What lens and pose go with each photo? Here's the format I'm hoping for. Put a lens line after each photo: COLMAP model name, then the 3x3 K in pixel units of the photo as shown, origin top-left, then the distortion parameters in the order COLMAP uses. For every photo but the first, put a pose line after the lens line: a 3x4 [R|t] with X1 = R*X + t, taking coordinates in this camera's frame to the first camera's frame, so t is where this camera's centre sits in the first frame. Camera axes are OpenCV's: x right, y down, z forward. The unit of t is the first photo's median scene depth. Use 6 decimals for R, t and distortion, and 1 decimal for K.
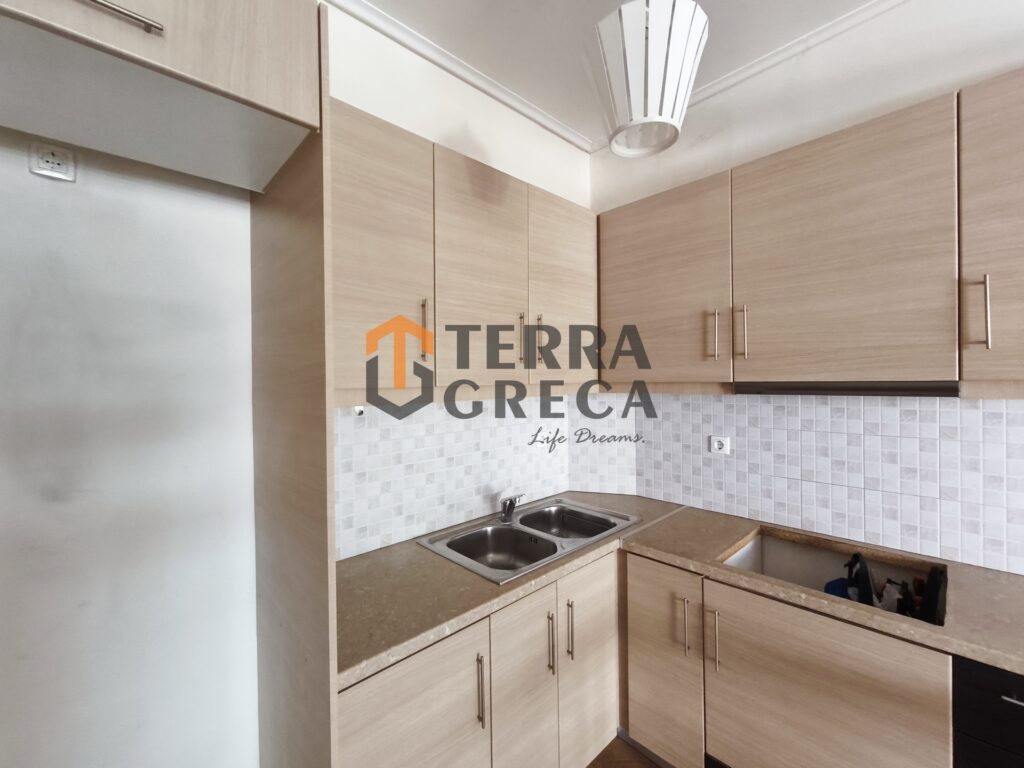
lens RADIAL K [[429.1, 0, 509.5], [0, 429.1, 382.9], [0, 0, 1]] dist [-0.004232, 0.000265]
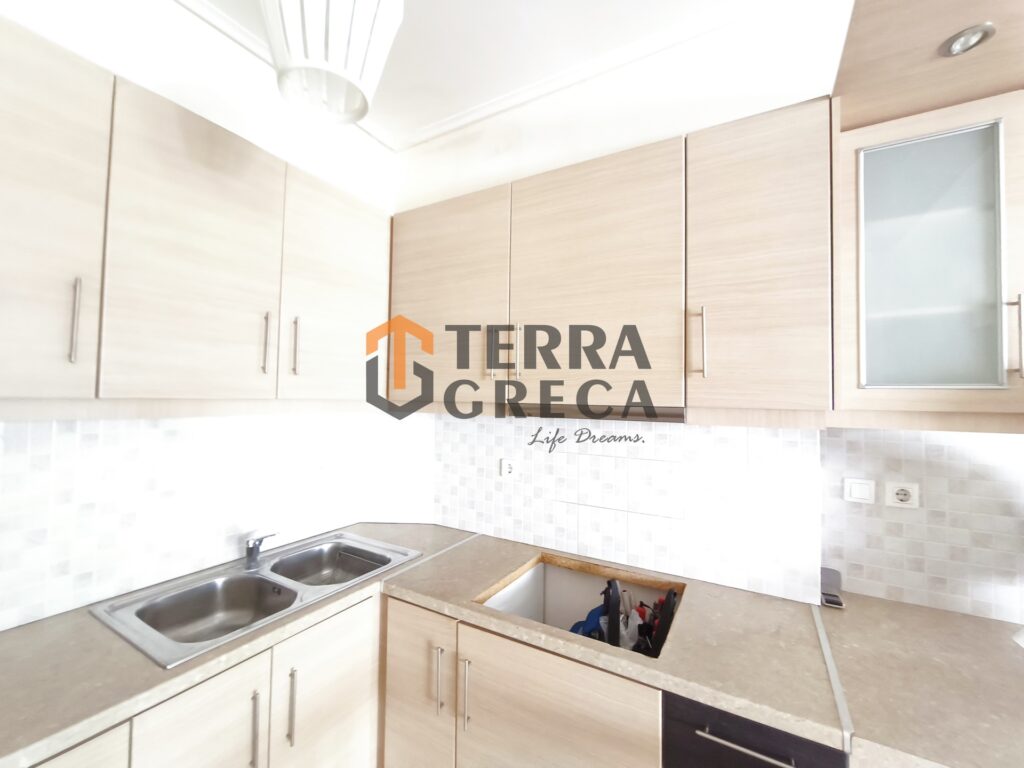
lens RADIAL K [[425.4, 0, 511.2], [0, 425.4, 382.3], [0, 0, 1]] dist [-0.004573, 0.000314]
pose [[0.958948, 0.040364, 0.280696, 0.267649], [-0.027966, 0.998454, -0.048035, -0.002897], [-0.282201, 0.038213, 0.958594, 0.095481]]
